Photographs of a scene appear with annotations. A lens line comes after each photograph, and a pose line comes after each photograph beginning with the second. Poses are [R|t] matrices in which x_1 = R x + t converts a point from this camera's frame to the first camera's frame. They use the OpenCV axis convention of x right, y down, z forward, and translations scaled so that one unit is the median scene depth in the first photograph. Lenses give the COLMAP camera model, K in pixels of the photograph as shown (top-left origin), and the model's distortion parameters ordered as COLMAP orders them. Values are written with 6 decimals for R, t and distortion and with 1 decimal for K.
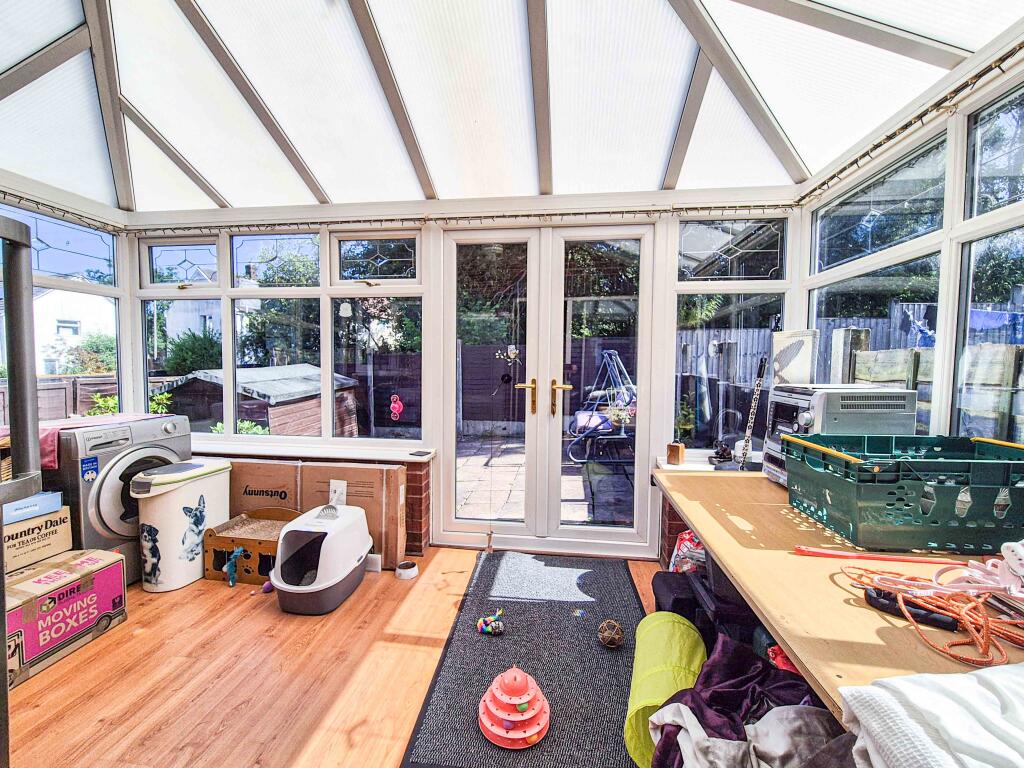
lens RADIAL K [[427.1, 0, 511.7], [0, 427.1, 380.7], [0, 0, 1]] dist [0.000311, 0.000094]
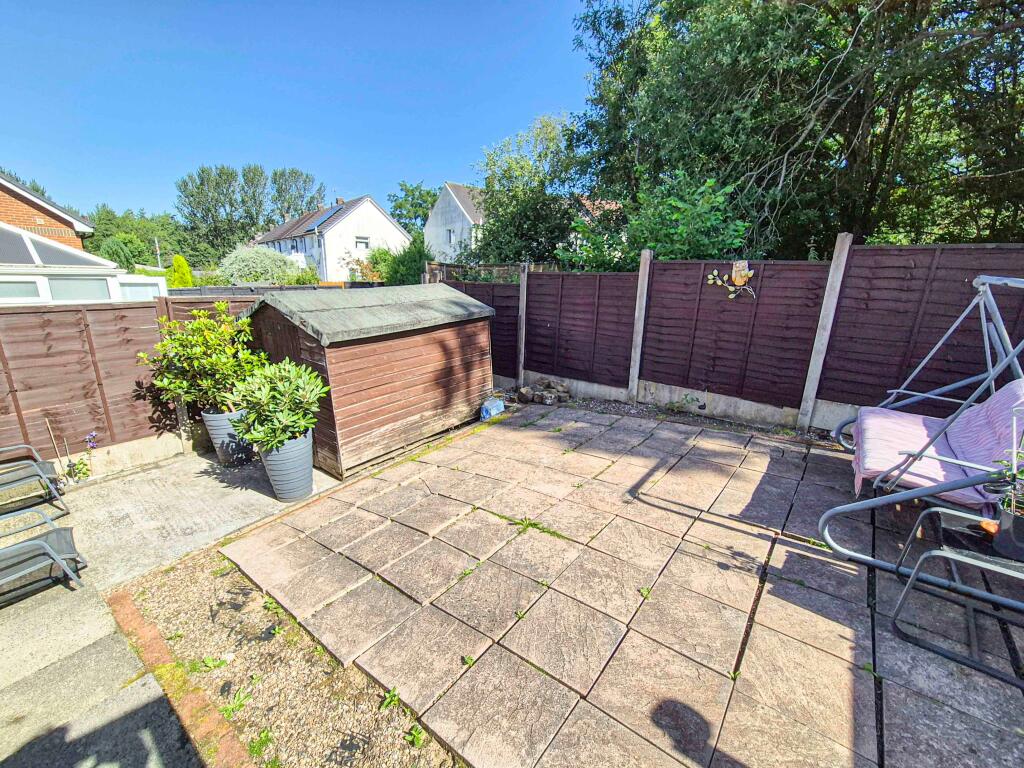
lens RADIAL K [[427.1, 0, 512.4], [0, 427.1, 386.2], [0, 0, 1]] dist [0.000311, 0.000094]
pose [[0.859210, 0.151813, -0.488580, 0.041582], [-0.048243, 0.974747, 0.218037, -0.032954], [0.509343, -0.163769, 0.844837, 0.379365]]
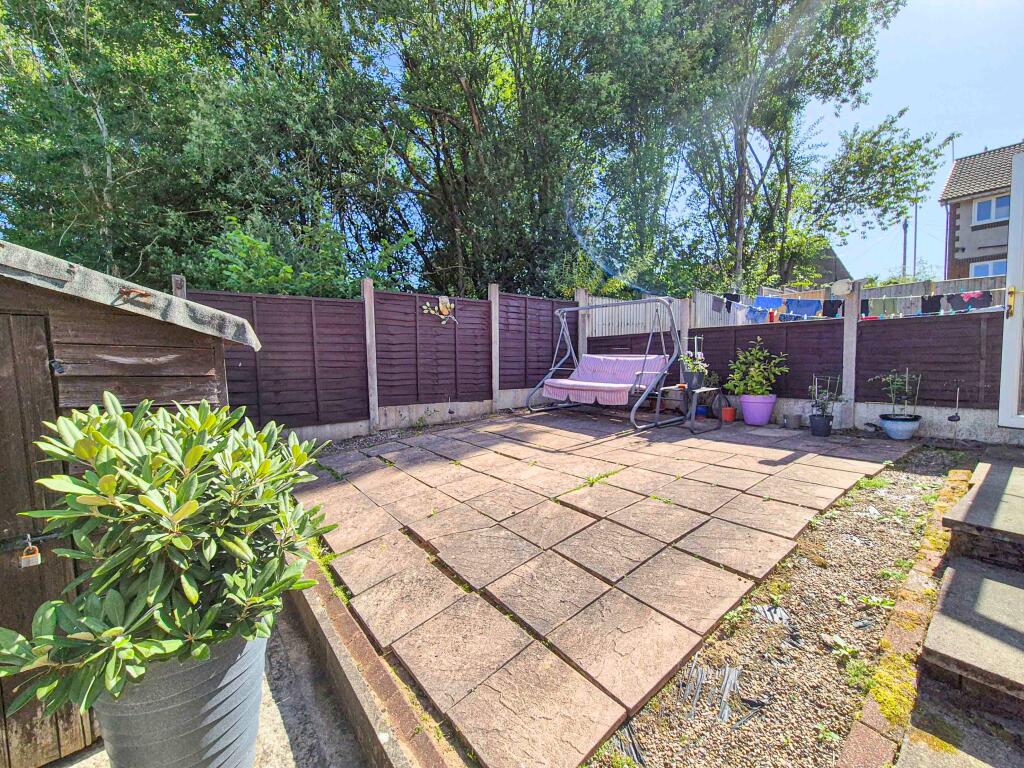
lens RADIAL K [[427.1, 0, 514.9], [0, 427.1, 387.7], [0, 0, 1]] dist [0.000311, 0.000094]
pose [[0.698864, -0.051956, 0.713365, -0.447756], [0.043141, 0.998604, 0.030467, 0.054283], [-0.713952, 0.009483, 0.700130, 0.438280]]
